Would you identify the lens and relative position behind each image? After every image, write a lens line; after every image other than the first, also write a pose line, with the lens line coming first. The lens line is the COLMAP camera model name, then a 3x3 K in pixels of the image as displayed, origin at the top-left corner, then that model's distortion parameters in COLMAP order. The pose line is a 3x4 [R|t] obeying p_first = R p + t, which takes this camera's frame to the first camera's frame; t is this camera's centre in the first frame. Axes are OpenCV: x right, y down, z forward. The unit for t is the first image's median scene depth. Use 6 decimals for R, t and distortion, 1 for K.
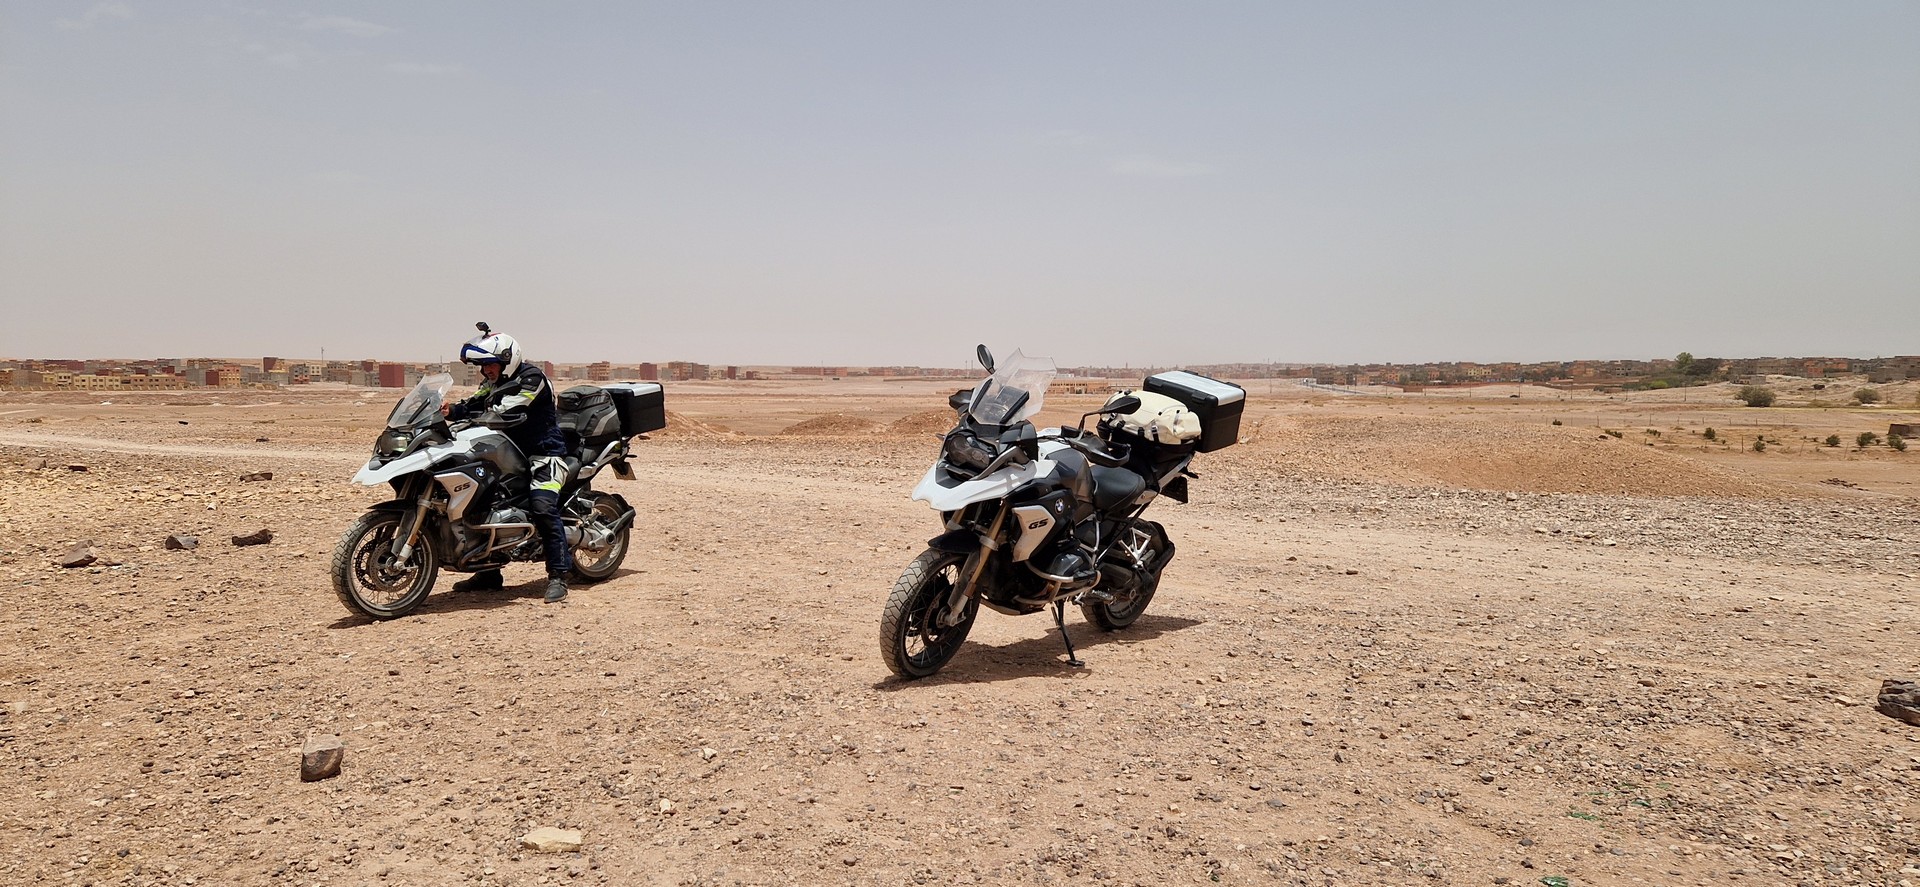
lens RADIAL K [[1295.9, 0, 965.1], [0, 1295.9, 418.0], [0, 0, 1]] dist [0.089668, -0.095077]
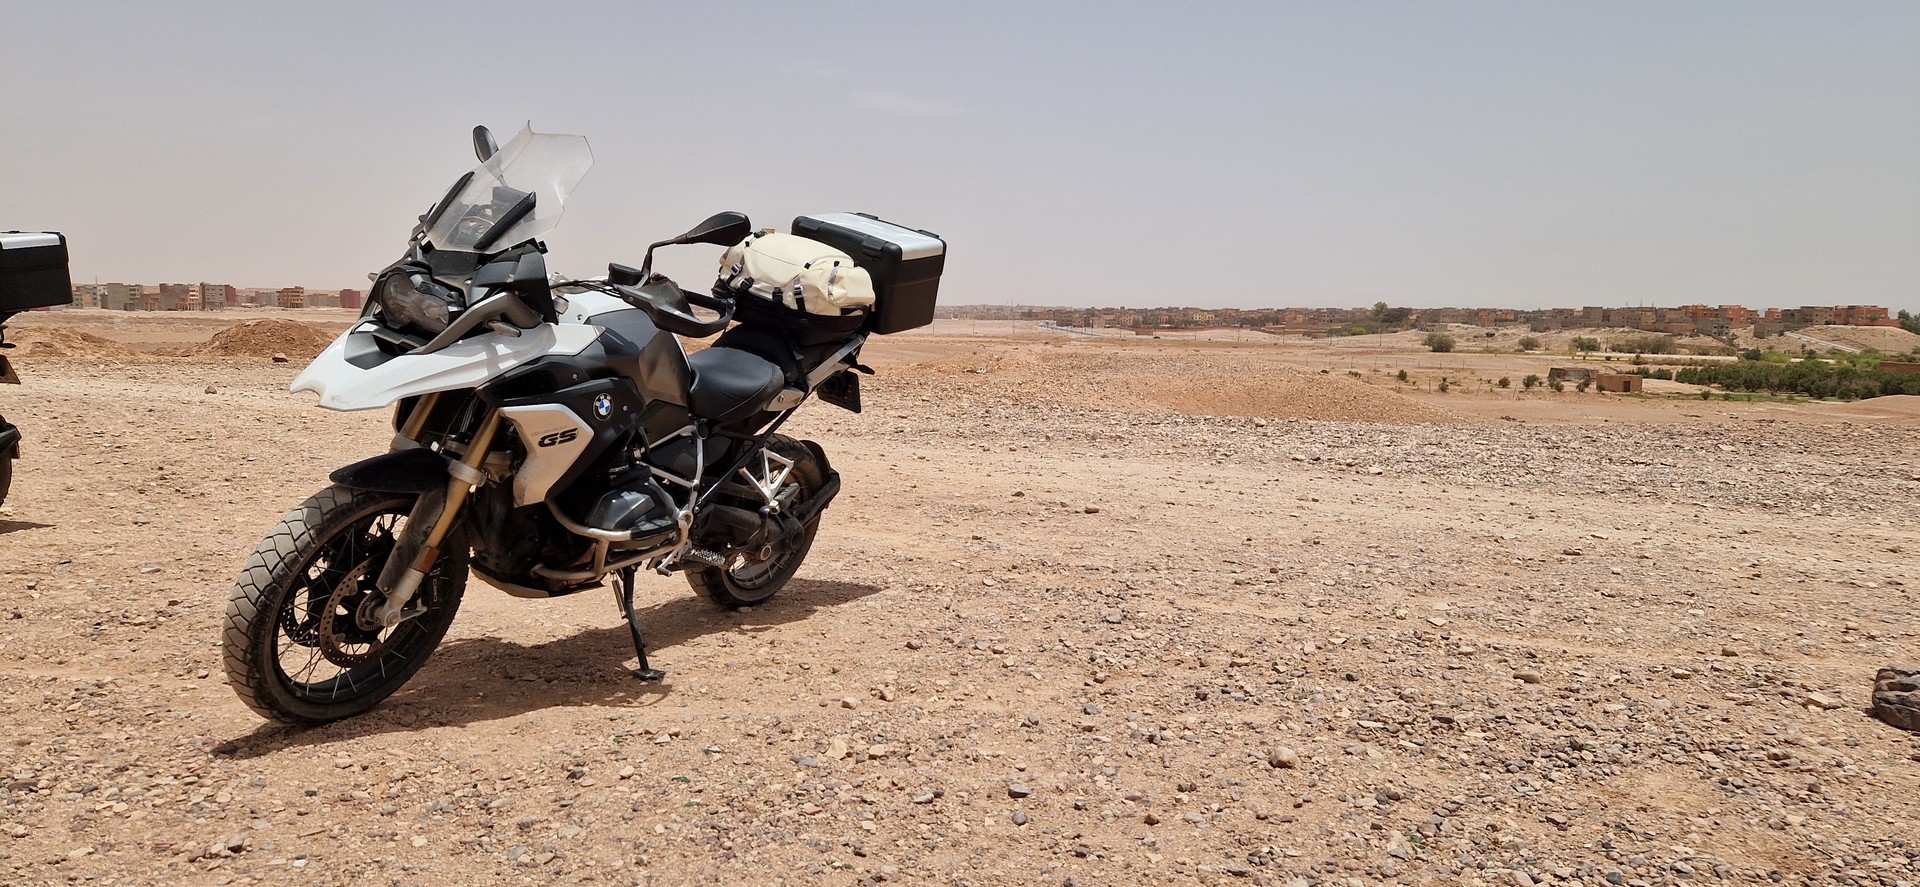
lens RADIAL K [[1295.9, 0, 965.1], [0, 1295.9, 418.0], [0, 0, 1]] dist [0.089668, -0.095077]
pose [[0.981329, 0.000992, 0.192332, 0.104454], [-0.010010, 0.998895, 0.045924, 0.040327], [-0.192074, -0.046992, 0.980255, 0.369122]]
